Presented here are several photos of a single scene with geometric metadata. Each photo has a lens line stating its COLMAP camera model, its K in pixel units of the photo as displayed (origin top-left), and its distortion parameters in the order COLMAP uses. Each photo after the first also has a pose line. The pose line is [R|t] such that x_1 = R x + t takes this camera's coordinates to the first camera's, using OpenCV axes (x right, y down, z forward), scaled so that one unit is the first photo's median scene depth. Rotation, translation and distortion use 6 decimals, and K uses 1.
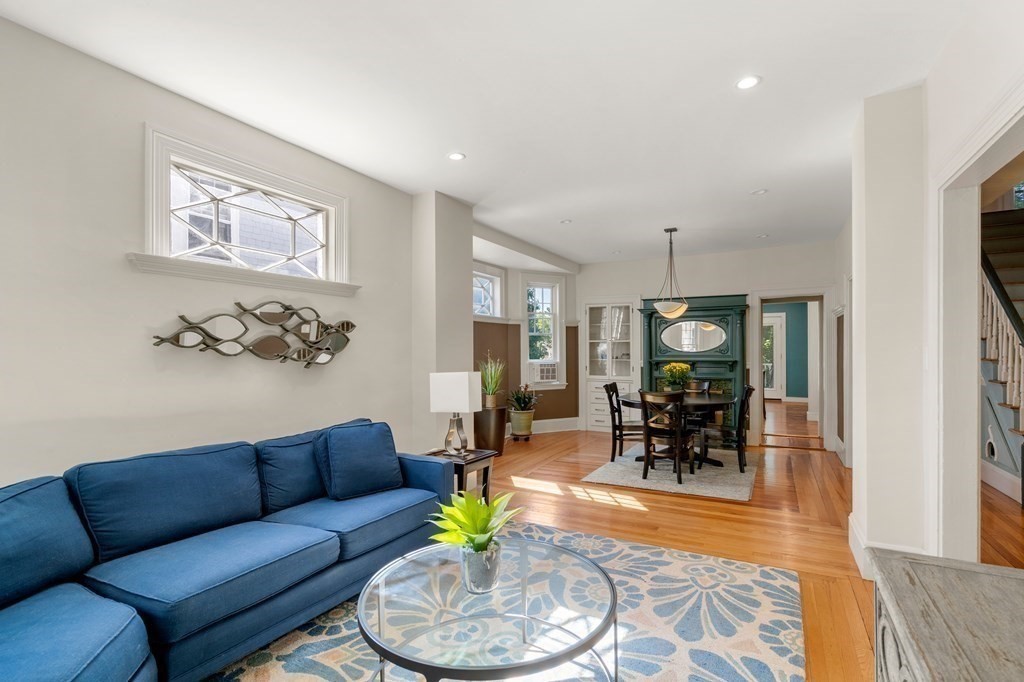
lens RADIAL K [[483.1, 0, 509.2], [0, 483.1, 367.6], [0, 0, 1]] dist [0.002229, 0.001401]
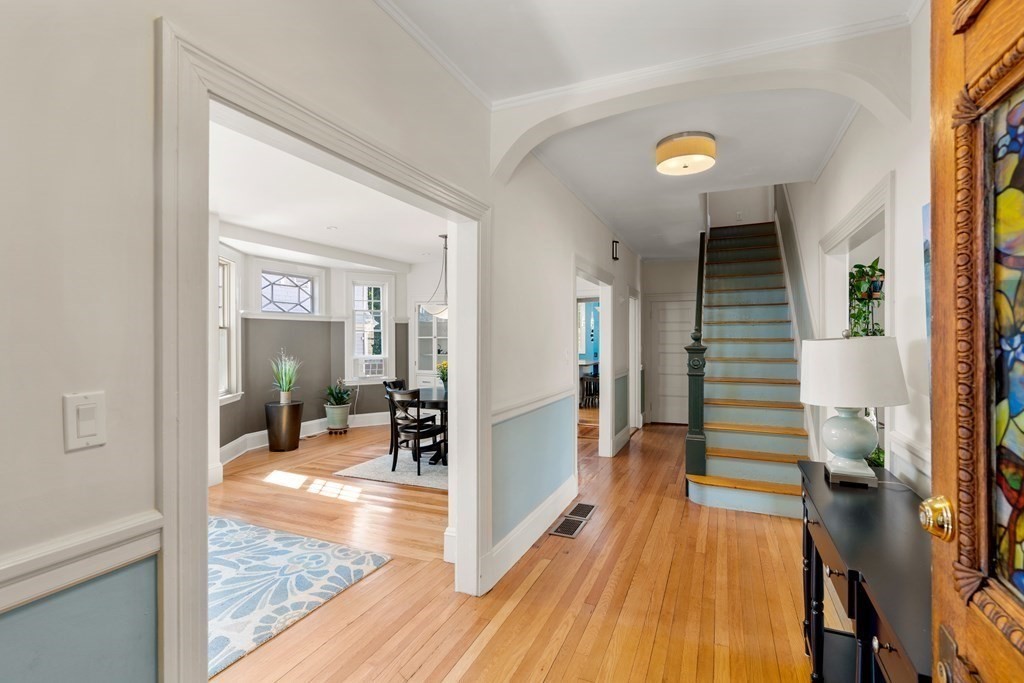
lens RADIAL K [[483.1, 0, 504.1], [0, 483.1, 338.9], [0, 0, 1]] dist [0.002229, 0.001401]
pose [[0.997697, -0.000581, 0.067833, 0.468328], [0.003085, 0.999318, -0.036806, -0.020397], [-0.067765, 0.036930, 0.997018, -0.082579]]
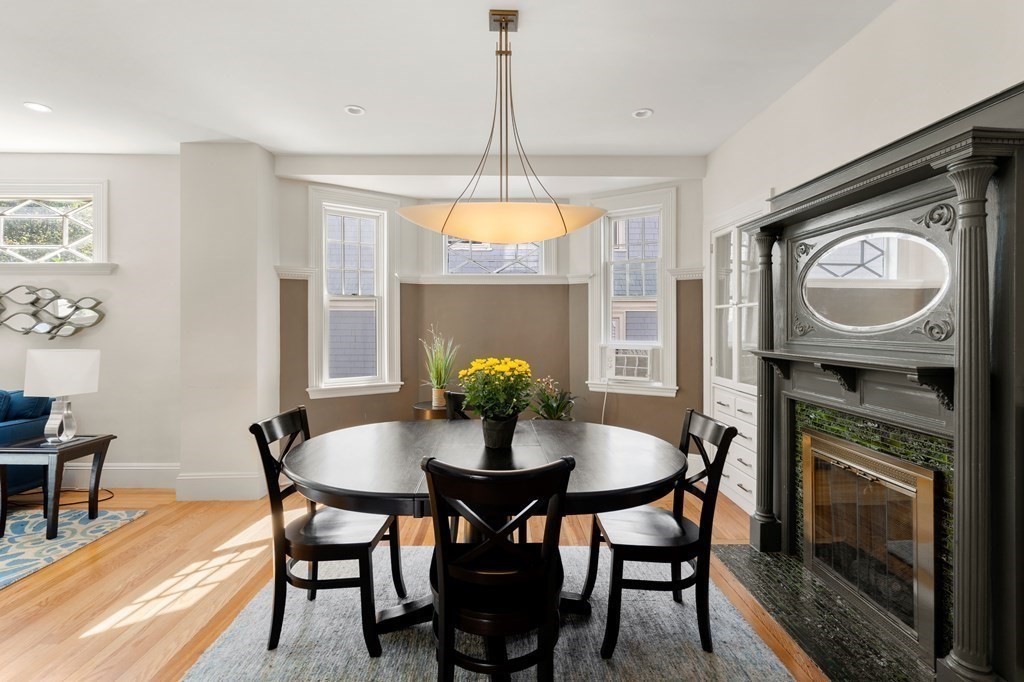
lens RADIAL K [[483.1, 0, 517.5], [0, 483.1, 330.9], [0, 0, 1]] dist [0.002229, 0.001401]
pose [[0.493340, 0.015329, -0.869701, 0.824810], [-0.033705, 0.999431, -0.001504, -0.038015], [0.869183, 0.030056, 0.493576, 0.981557]]
